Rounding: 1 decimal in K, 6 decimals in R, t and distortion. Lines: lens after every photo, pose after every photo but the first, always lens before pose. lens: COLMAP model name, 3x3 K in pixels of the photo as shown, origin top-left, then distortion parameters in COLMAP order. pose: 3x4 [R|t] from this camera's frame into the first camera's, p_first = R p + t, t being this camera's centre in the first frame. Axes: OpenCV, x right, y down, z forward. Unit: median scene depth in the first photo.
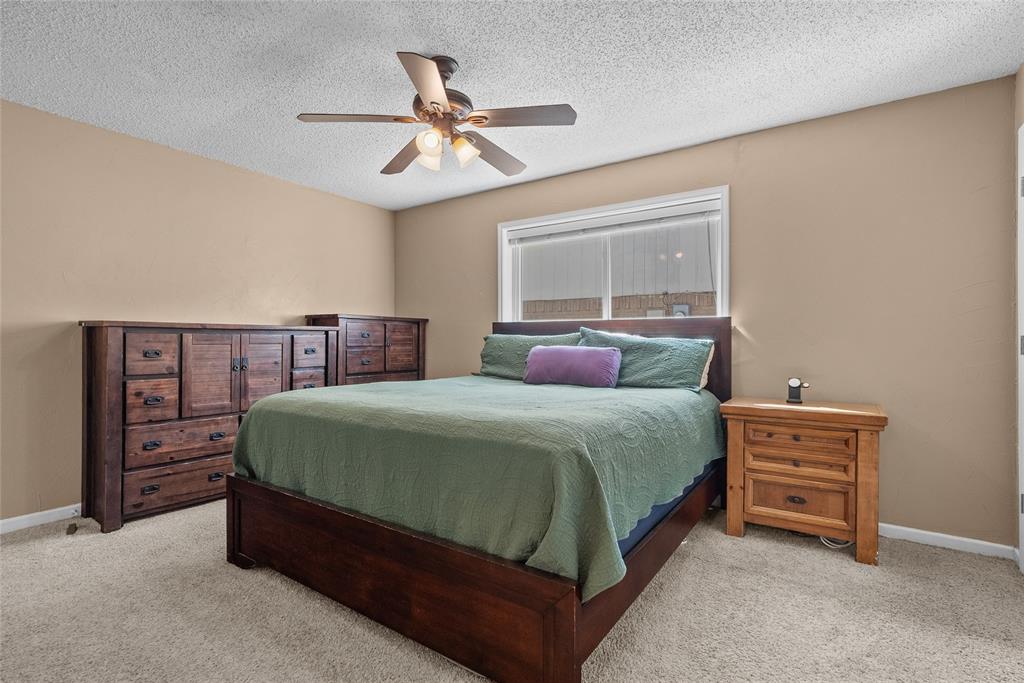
lens RADIAL K [[482.8, 0, 512.2], [0, 482.8, 339.9], [0, 0, 1]] dist [-0.006514, 0.000931]
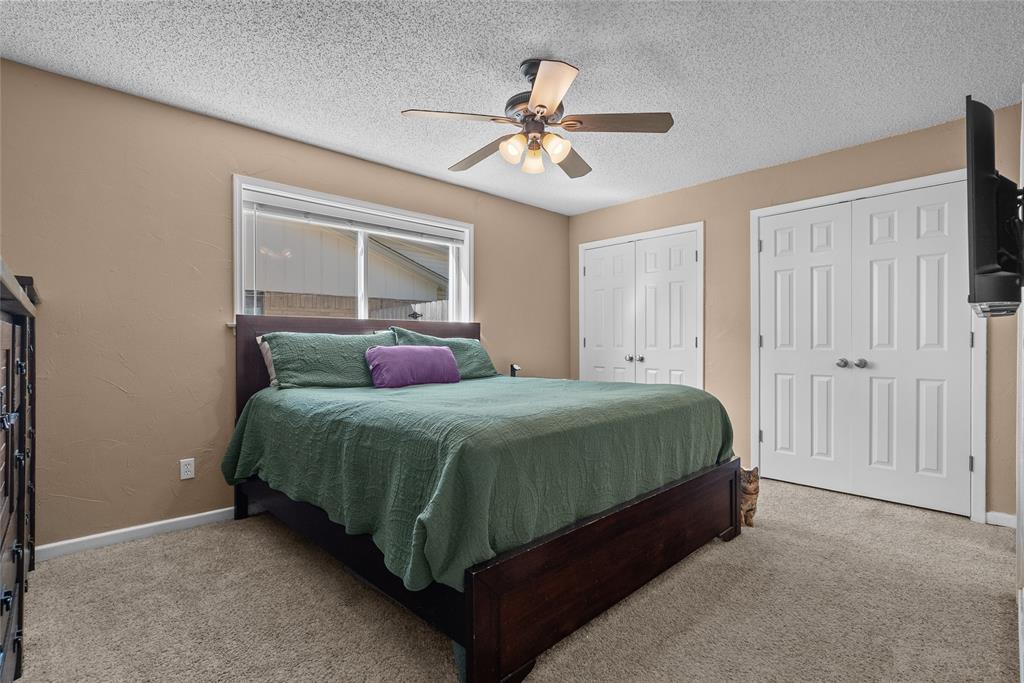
lens RADIAL K [[482.8, 0, 512.9], [0, 482.8, 340.7], [0, 0, 1]] dist [-0.006514, 0.000931]
pose [[0.195099, -0.004625, 0.980773, -0.790362], [-0.002339, 0.999984, 0.005181, -0.003661], [-0.980781, -0.003305, 0.195085, 0.576772]]
